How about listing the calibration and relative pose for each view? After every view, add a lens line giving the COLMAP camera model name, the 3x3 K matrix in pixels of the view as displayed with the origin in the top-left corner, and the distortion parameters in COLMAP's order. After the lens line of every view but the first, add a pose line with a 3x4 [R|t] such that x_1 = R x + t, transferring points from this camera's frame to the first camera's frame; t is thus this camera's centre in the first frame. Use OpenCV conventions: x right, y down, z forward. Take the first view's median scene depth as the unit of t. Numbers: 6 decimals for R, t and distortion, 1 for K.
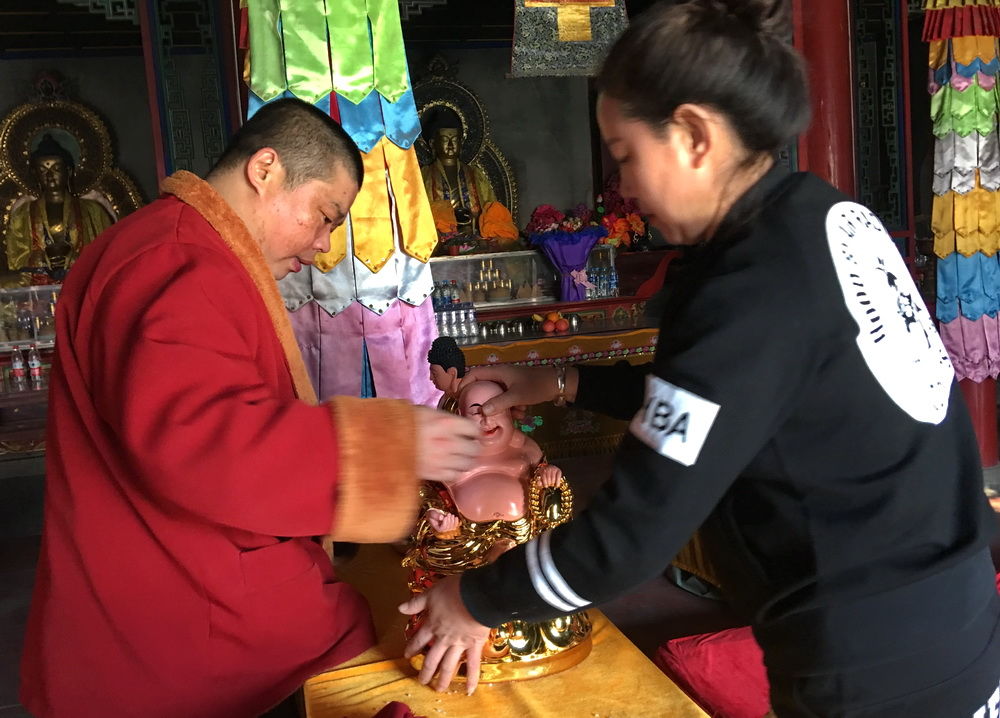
lens RADIAL K [[950.9, 0, 500.2], [0, 950.9, 362.5], [0, 0, 1]] dist [-0.012422, 0.000000]
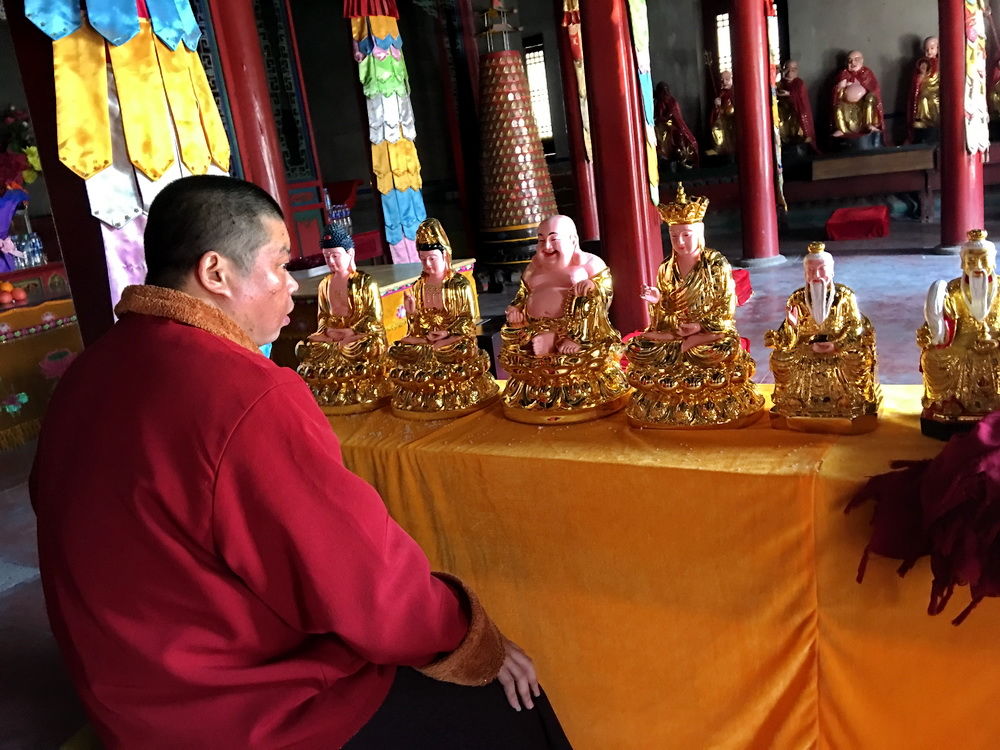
lens RADIAL K [[844.7, 0, 499.2], [0, 844.7, 370.0], [0, 0, 1]] dist [0.056769, -0.048141]
pose [[0.679235, -0.190678, 0.708718, -0.294638], [0.161900, 0.980800, 0.108716, 0.024533], [-0.715841, 0.040897, 0.697065, 0.099277]]
